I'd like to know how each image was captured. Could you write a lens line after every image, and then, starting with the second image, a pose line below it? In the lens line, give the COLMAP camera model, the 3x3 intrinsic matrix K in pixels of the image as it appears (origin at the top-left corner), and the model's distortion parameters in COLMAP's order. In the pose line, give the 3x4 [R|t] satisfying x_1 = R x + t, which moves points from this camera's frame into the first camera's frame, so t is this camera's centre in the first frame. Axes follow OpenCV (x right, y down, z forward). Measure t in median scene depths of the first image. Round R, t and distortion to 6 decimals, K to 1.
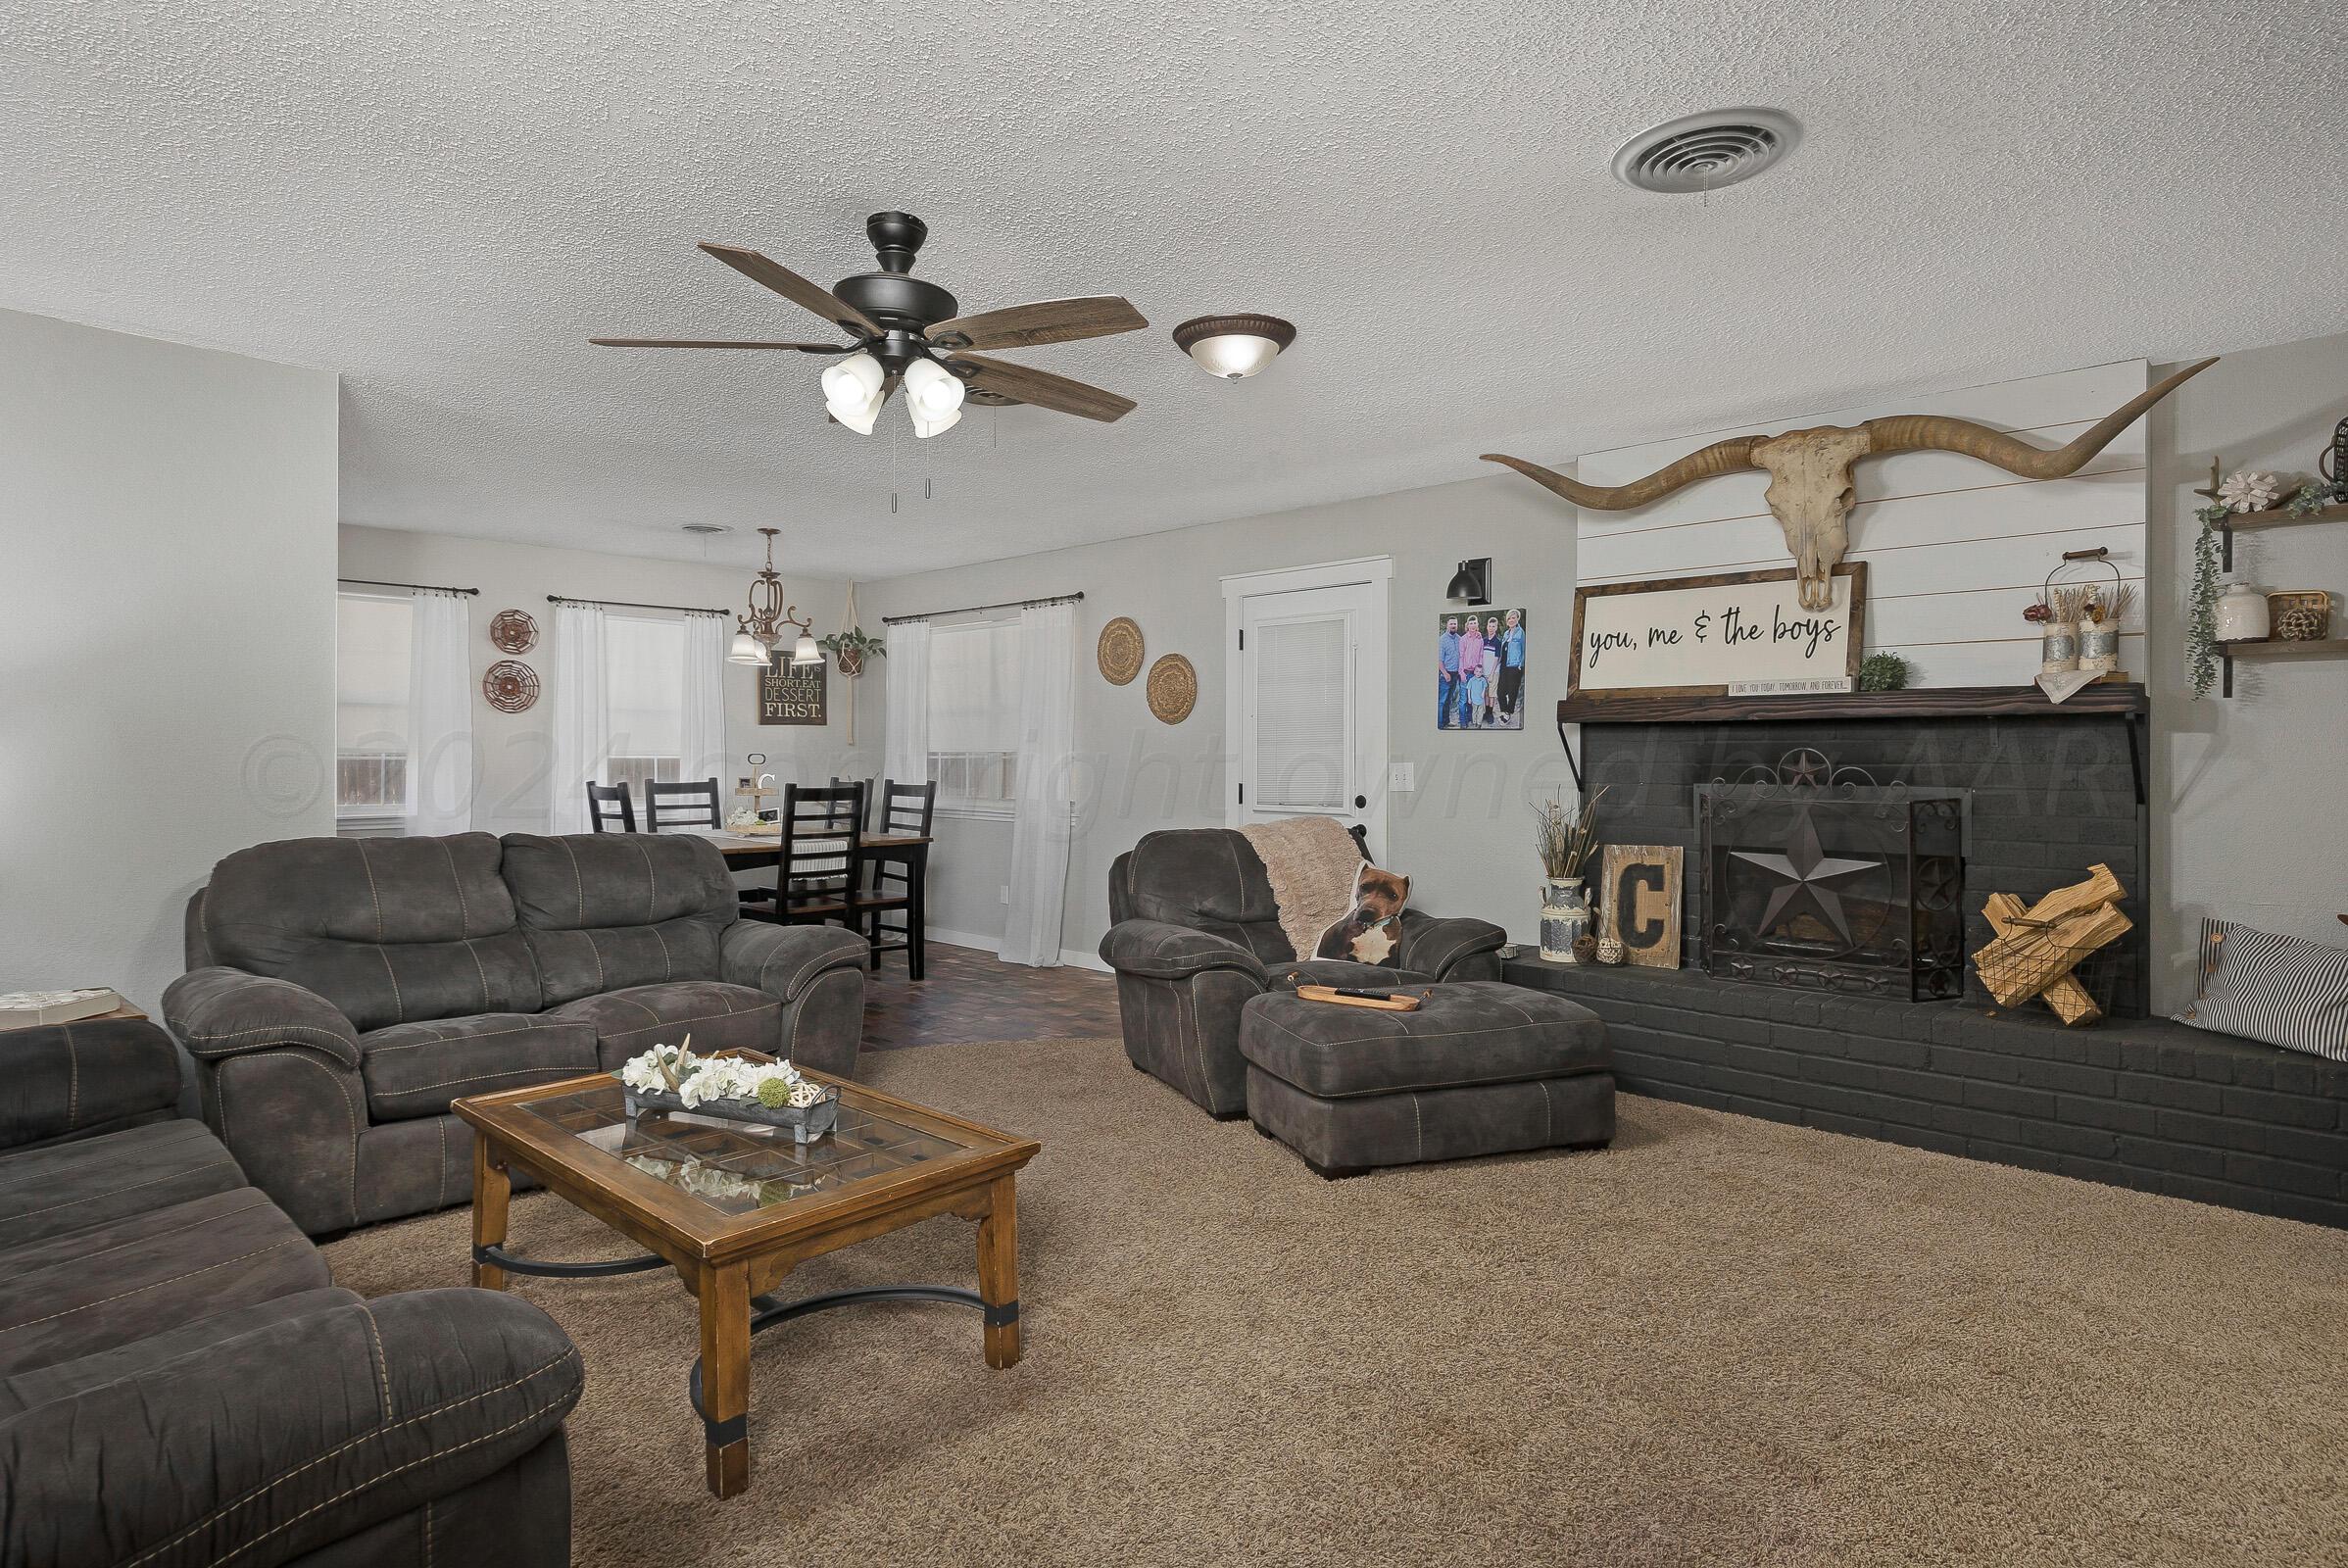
lens RADIAL K [[1413.8, 0, 1174.2], [0, 1413.8, 750.3], [0, 0, 1]] dist [0.002325, 0.000710]
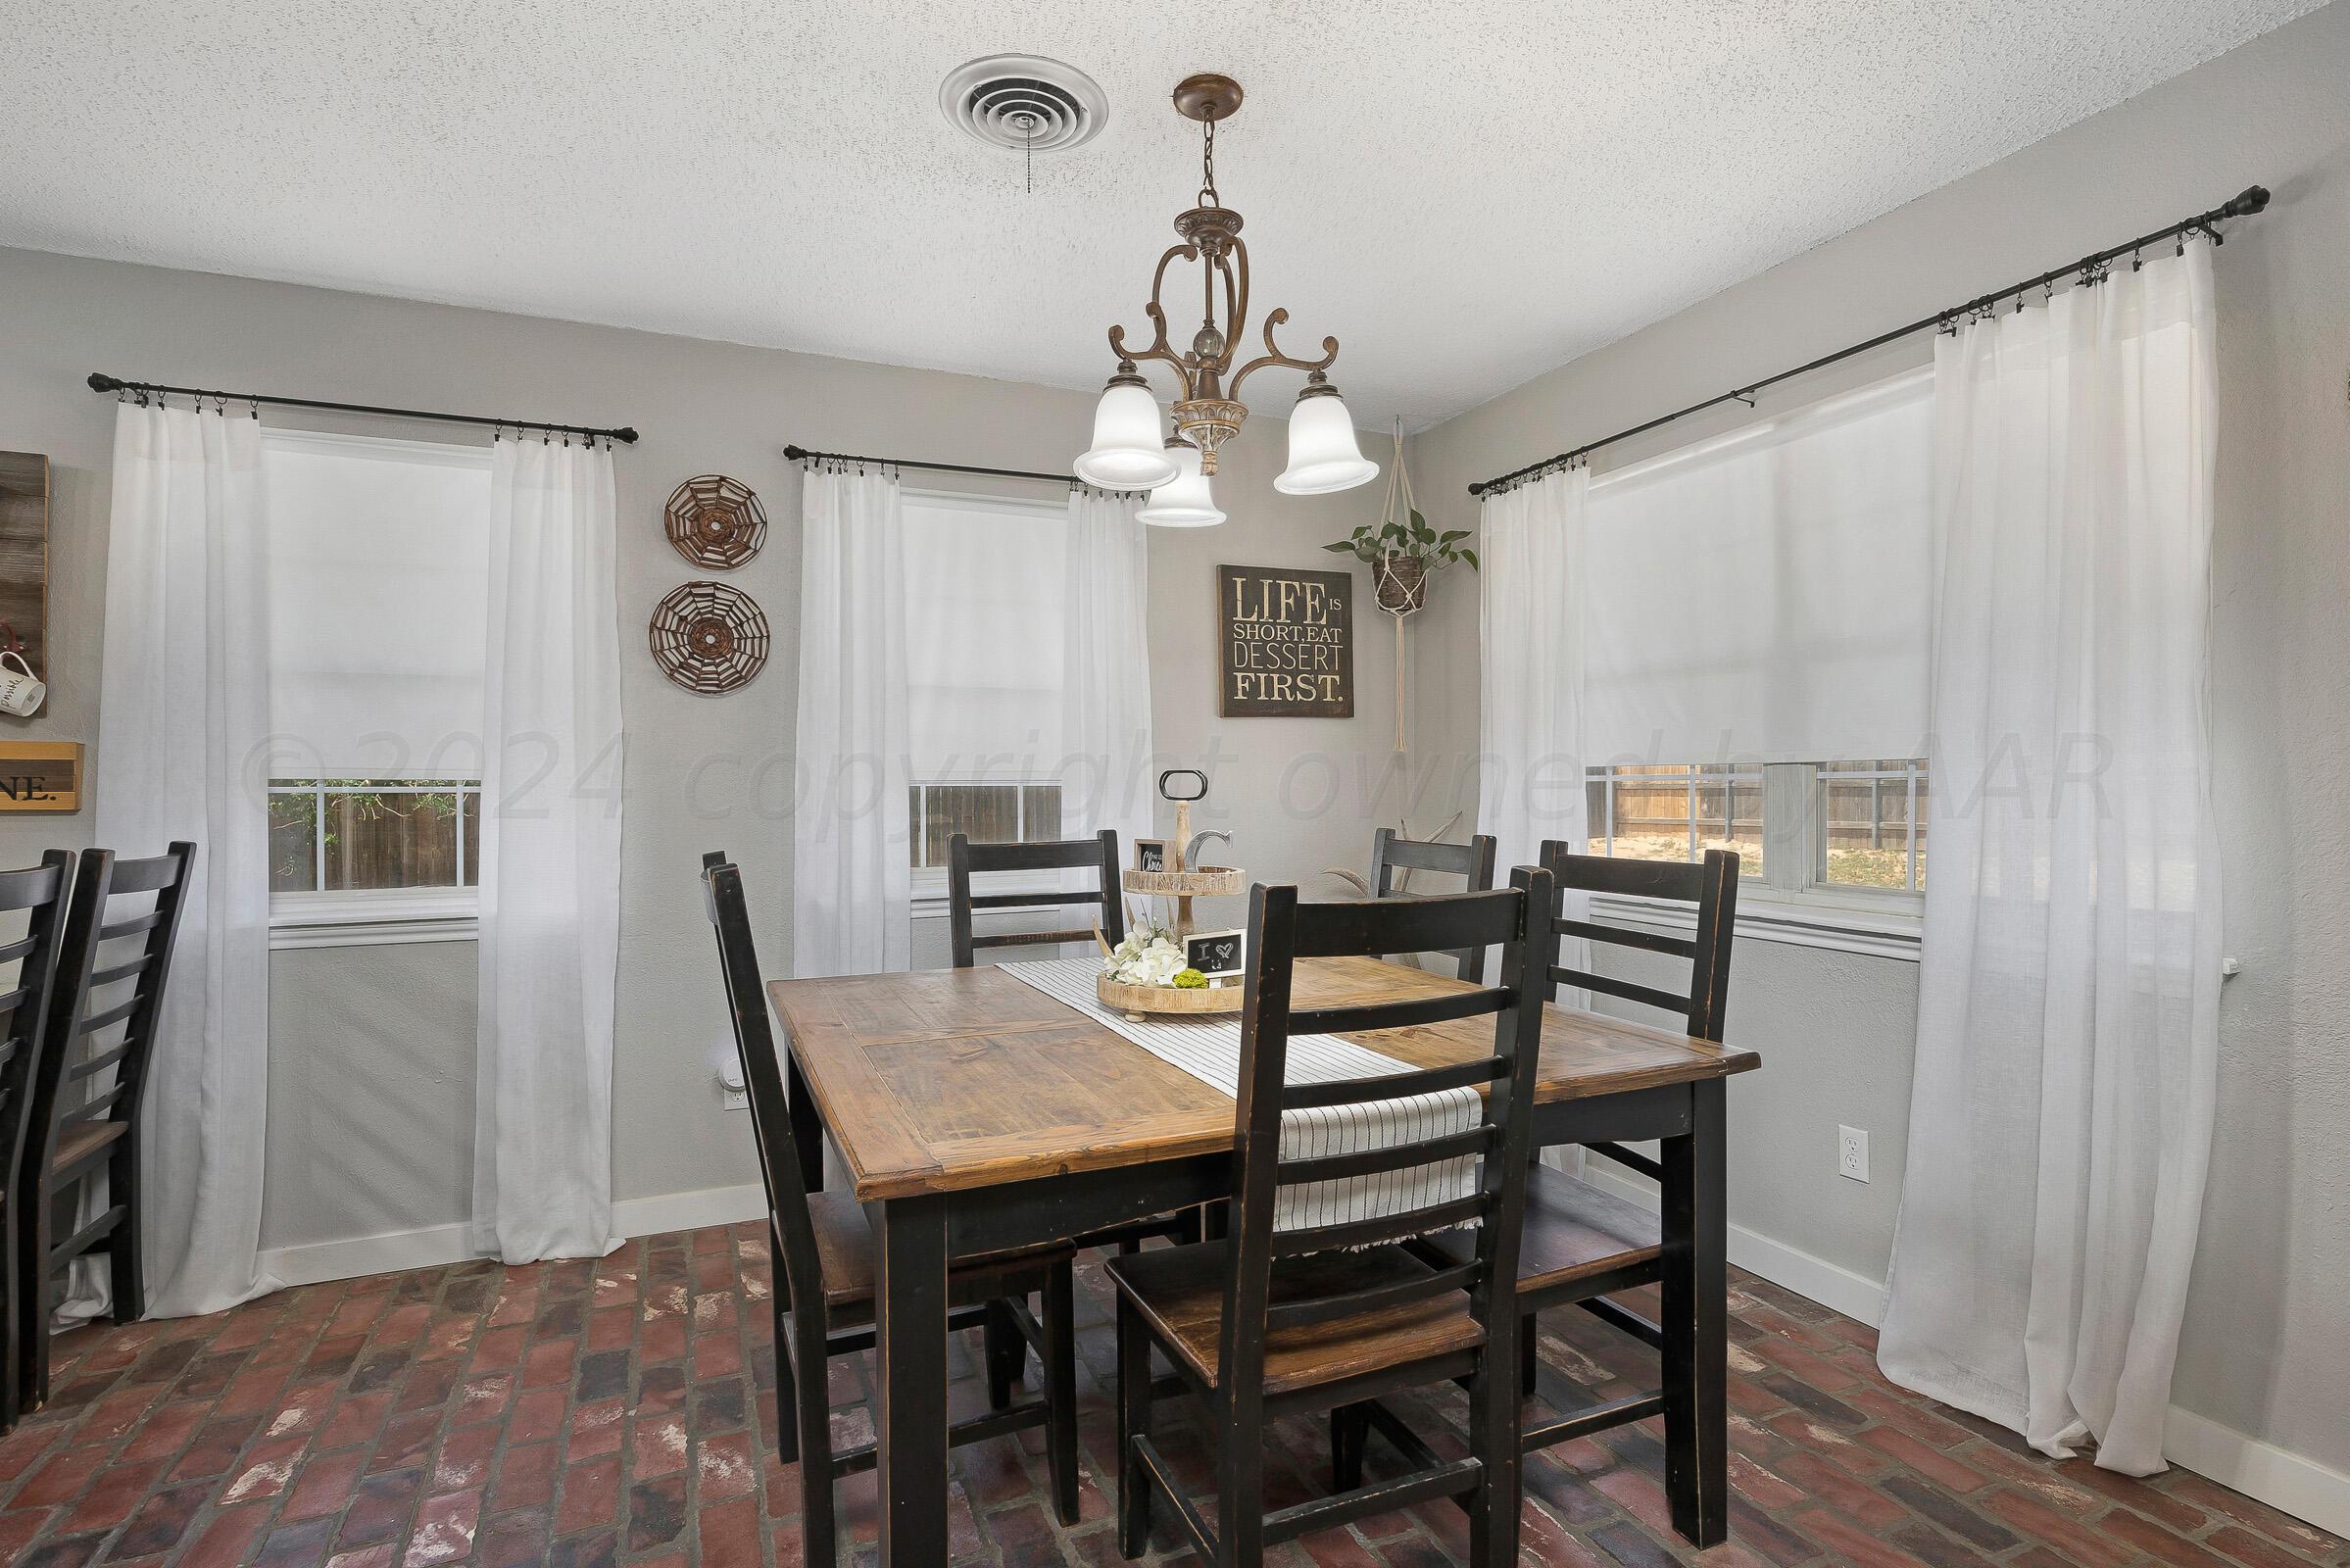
lens RADIAL K [[1143.2, 0, 1175.0], [0, 1143.2, 784.0], [0, 0, 1]] dist [-0.000980, -0.000331]
pose [[0.933153, -0.010093, -0.359337, -0.185841], [0.010951, 0.999940, 0.000354, 0.005630], [0.359312, -0.004266, 0.933208, 0.697696]]
